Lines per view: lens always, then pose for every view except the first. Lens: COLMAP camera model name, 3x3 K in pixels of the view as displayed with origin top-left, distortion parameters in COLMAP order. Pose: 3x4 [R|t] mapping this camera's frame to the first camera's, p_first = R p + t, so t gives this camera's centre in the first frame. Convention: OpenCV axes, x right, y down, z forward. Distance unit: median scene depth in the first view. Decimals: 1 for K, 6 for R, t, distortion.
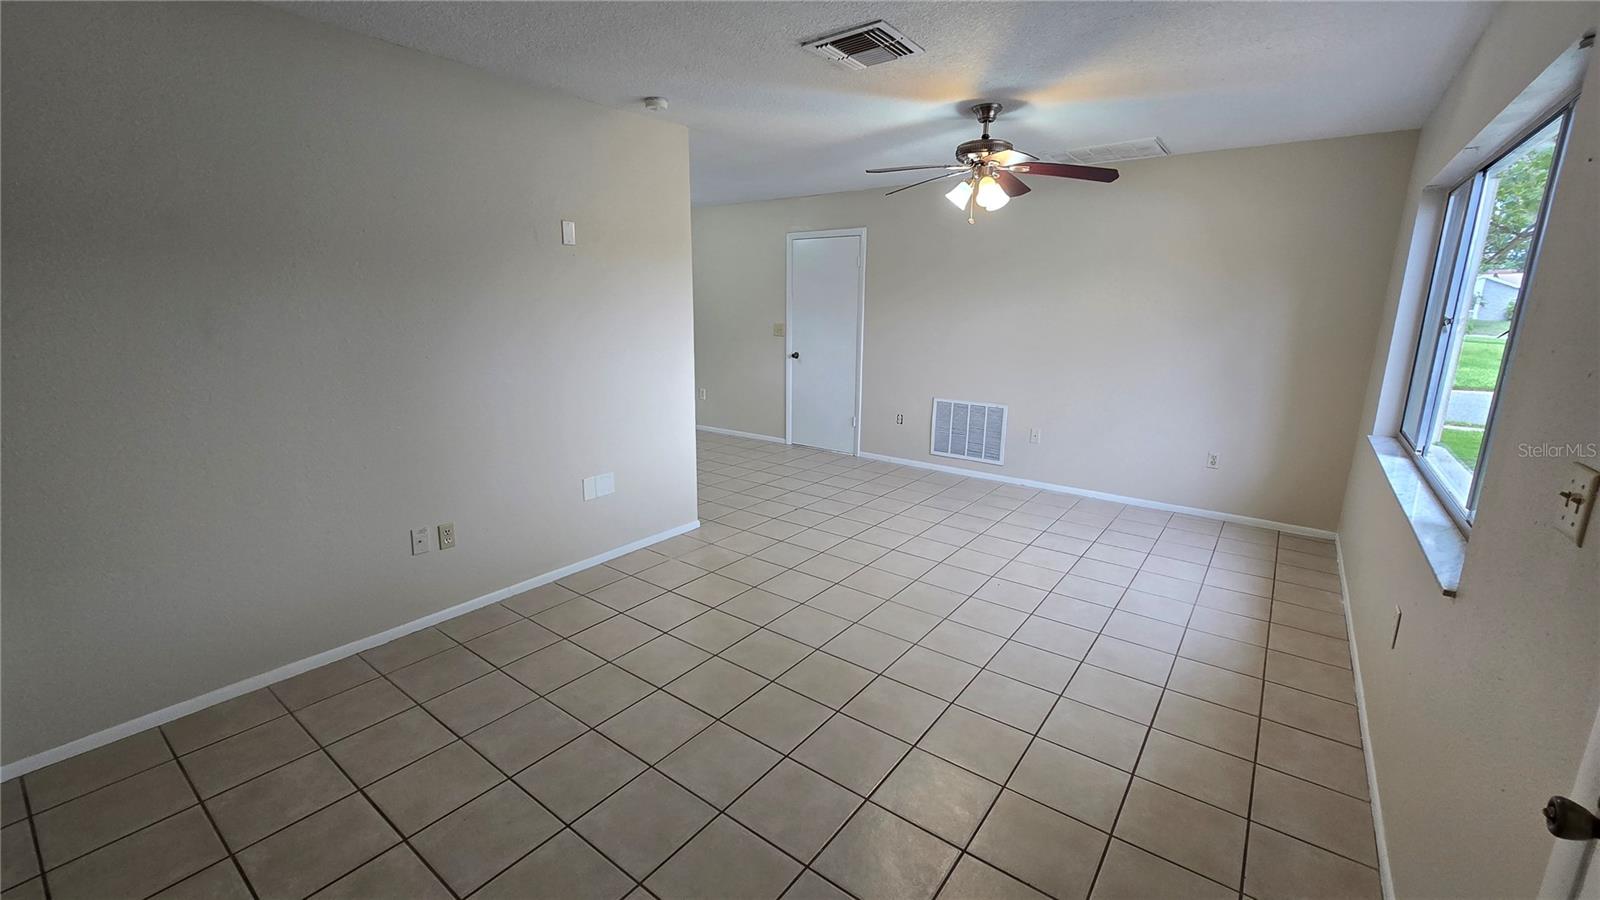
lens RADIAL K [[653.3, 0, 793.6], [0, 653.3, 445.2], [0, 0, 1]] dist [-0.000428, -0.000091]
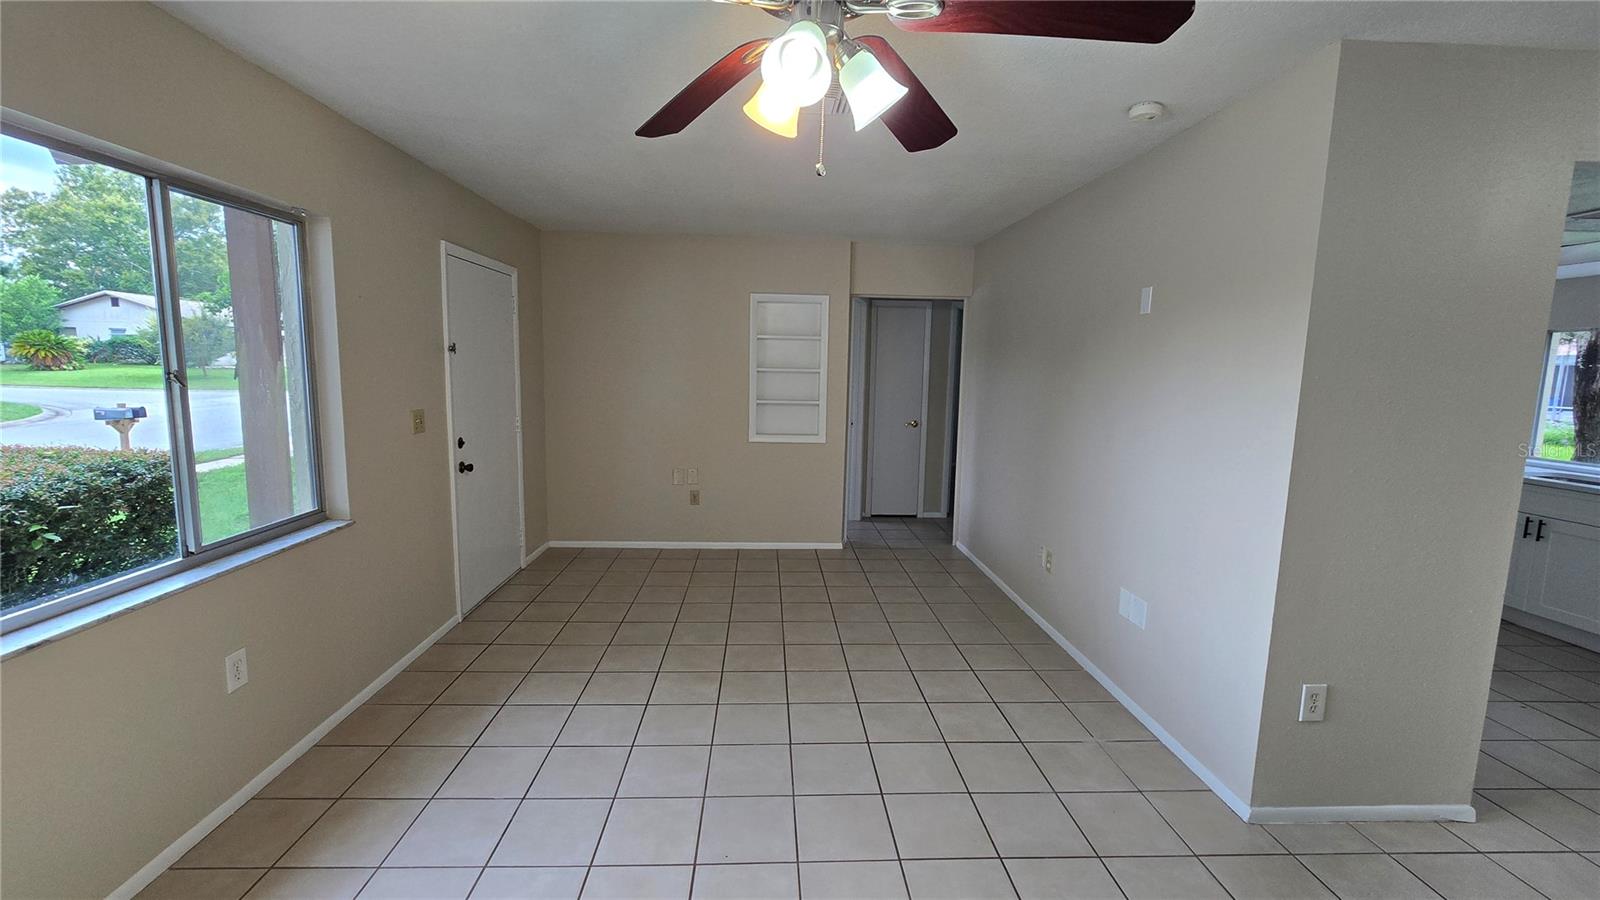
lens RADIAL K [[653.3, 0, 793.6], [0, 653.3, 445.2], [0, 0, 1]] dist [-0.000428, -0.000091]
pose [[-0.769851, 0.054084, -0.635928, 0.438562], [-0.163075, 0.946658, 0.277929, -0.237382], [0.617038, 0.317668, -0.719966, 1.073196]]
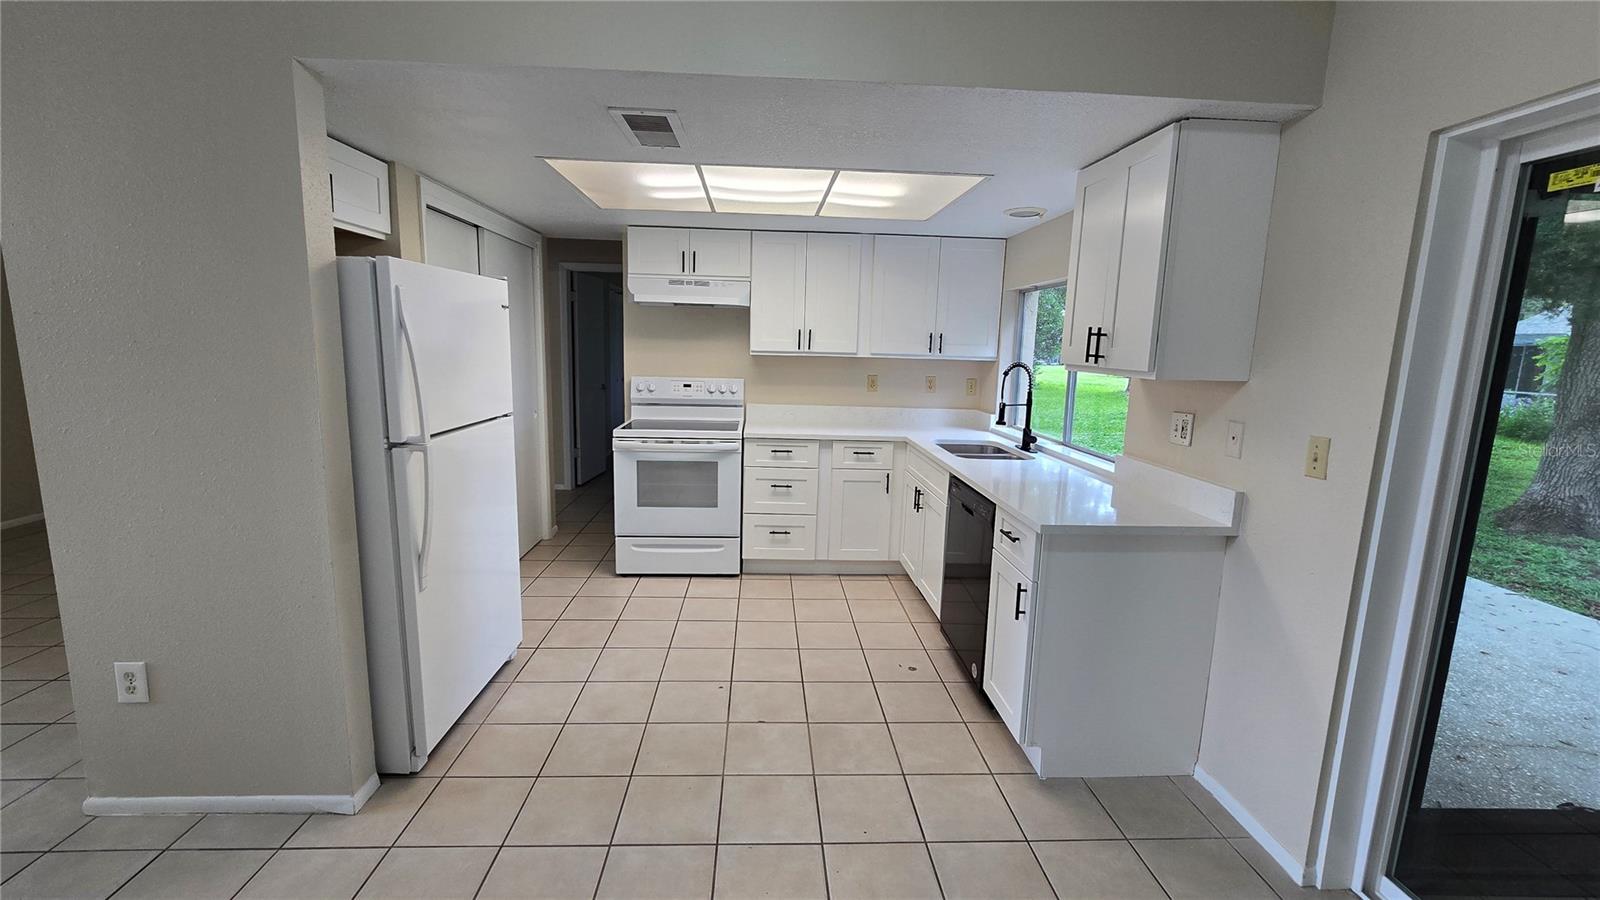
lens RADIAL K [[653.3, 0, 793.6], [0, 653.3, 445.2], [0, 0, 1]] dist [-0.000428, -0.000091]
pose [[-0.766381, 0.069546, -0.638610, -0.251453], [-0.169596, 0.936946, 0.305563, -0.340596], [0.619594, 0.342483, -0.706263, 1.561541]]
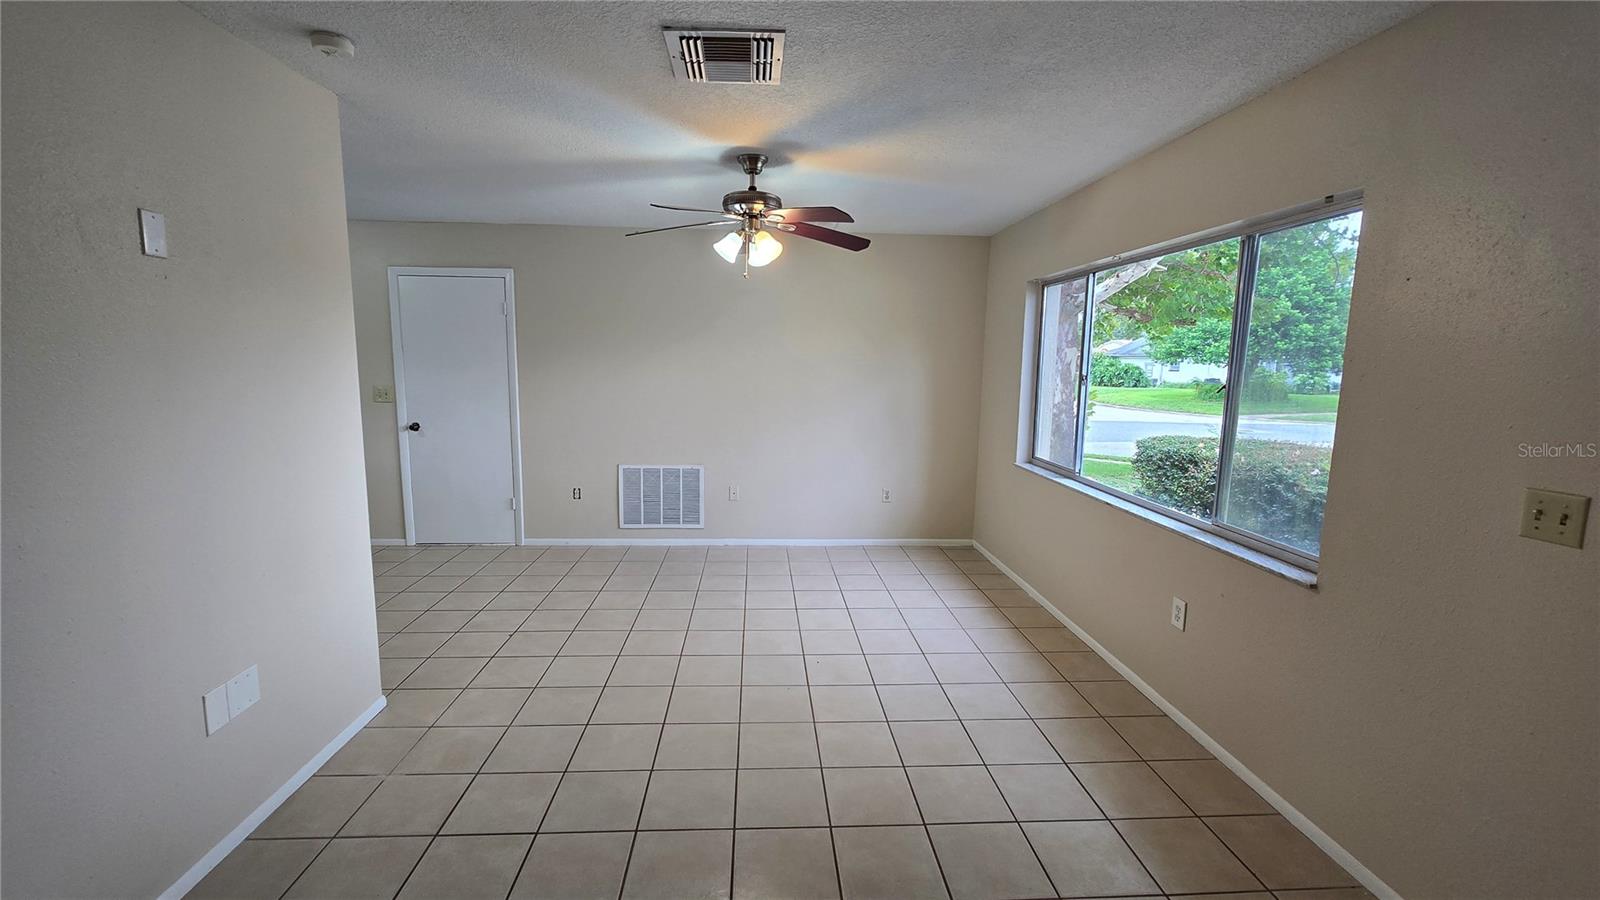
lens RADIAL K [[653.3, 0, 793.6], [0, 653.3, 445.2], [0, 0, 1]] dist [-0.000428, -0.000091]
pose [[0.760438, -0.083864, 0.643973, -0.235492], [0.131485, 0.990972, -0.026212, -0.060488], [-0.635960, 0.104606, 0.764599, 0.228126]]
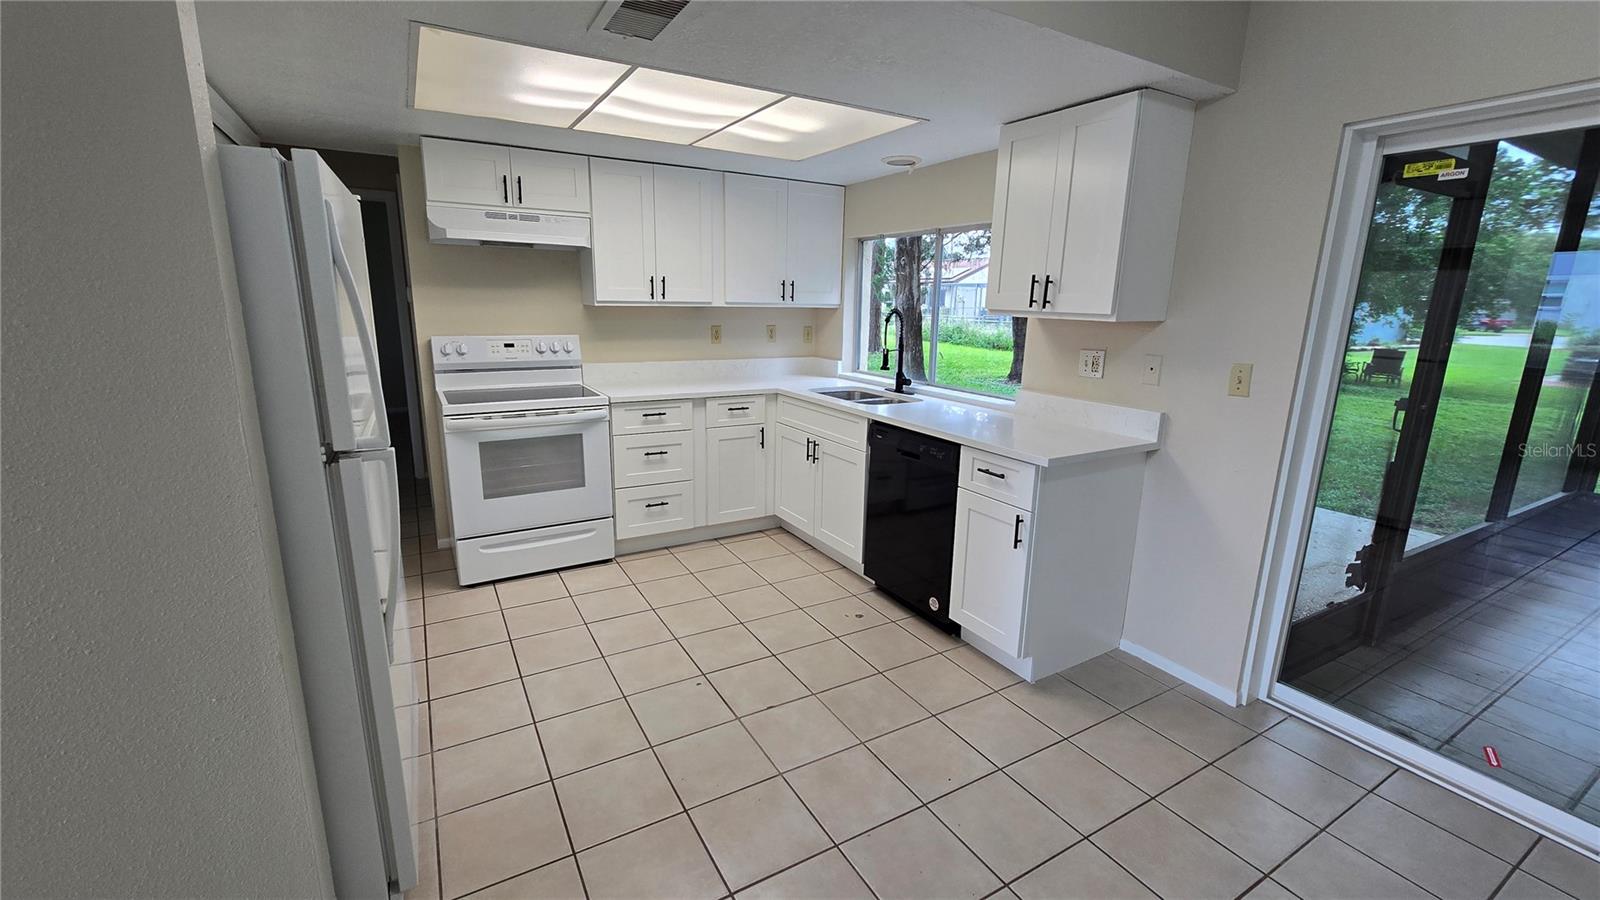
lens RADIAL K [[653.3, 0, 793.6], [0, 653.3, 445.2], [0, 0, 1]] dist [-0.000428, -0.000091]
pose [[-0.389855, 0.184492, -0.902206, -0.143828], [-0.217670, 0.933501, 0.284949, -0.284757], [0.894781, 0.307472, -0.323772, 1.337594]]
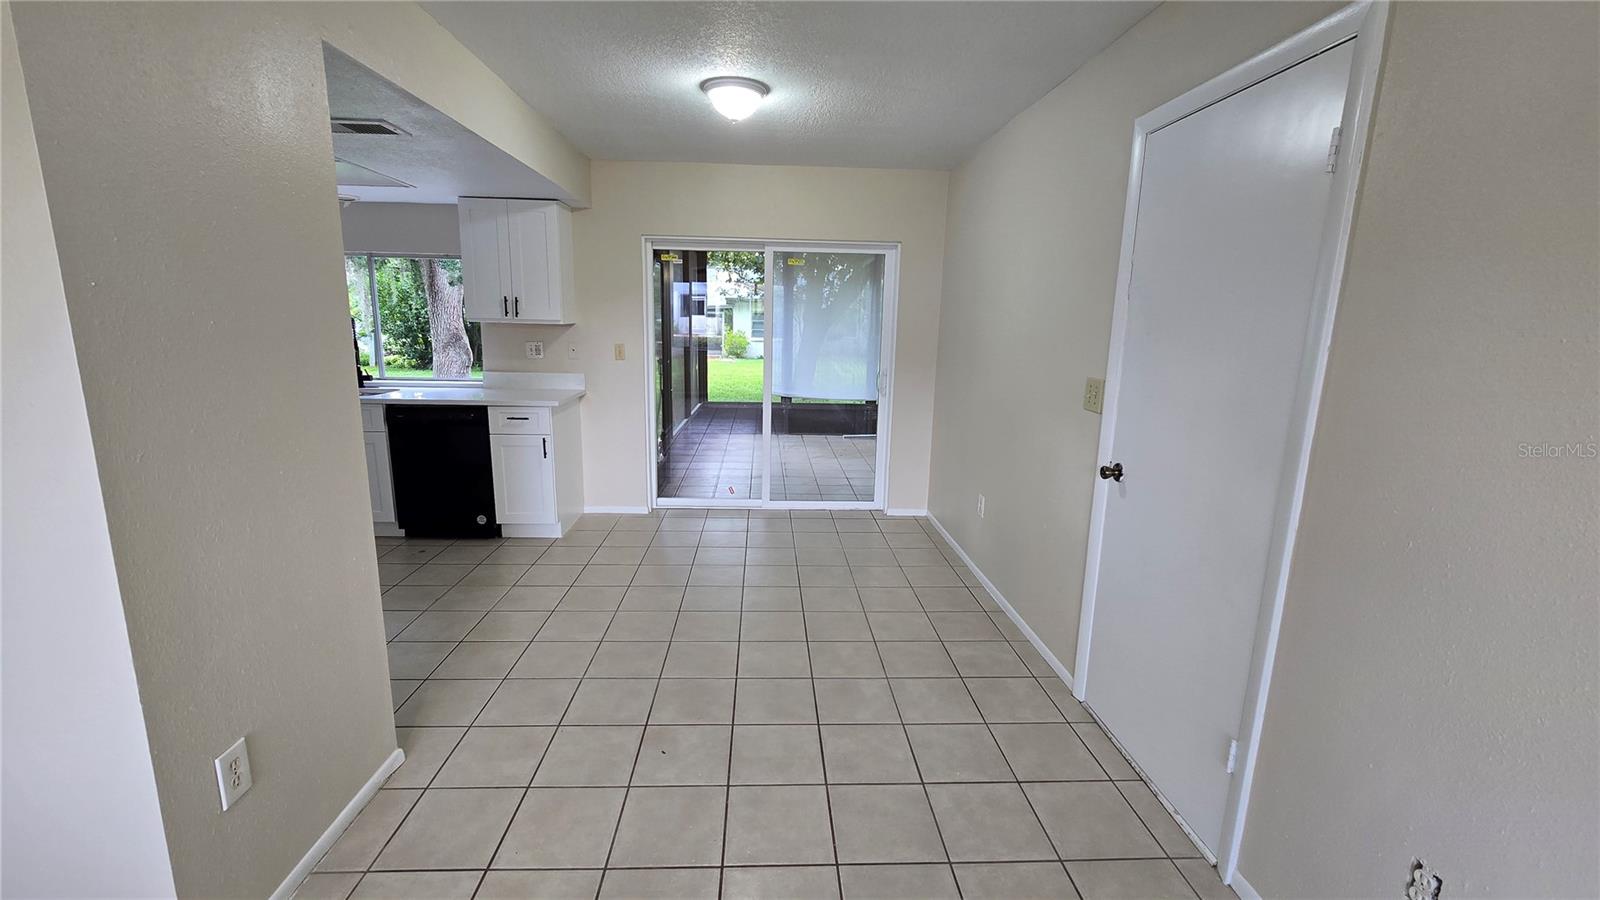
lens RADIAL K [[653.3, 0, 793.6], [0, 653.3, 445.2], [0, 0, 1]] dist [-0.000428, -0.000091]
pose [[0.639664, 0.153100, -0.753253, 0.239112], [-0.179719, 0.982590, 0.047095, -0.212368], [0.747349, 0.105248, 0.656043, 0.997546]]
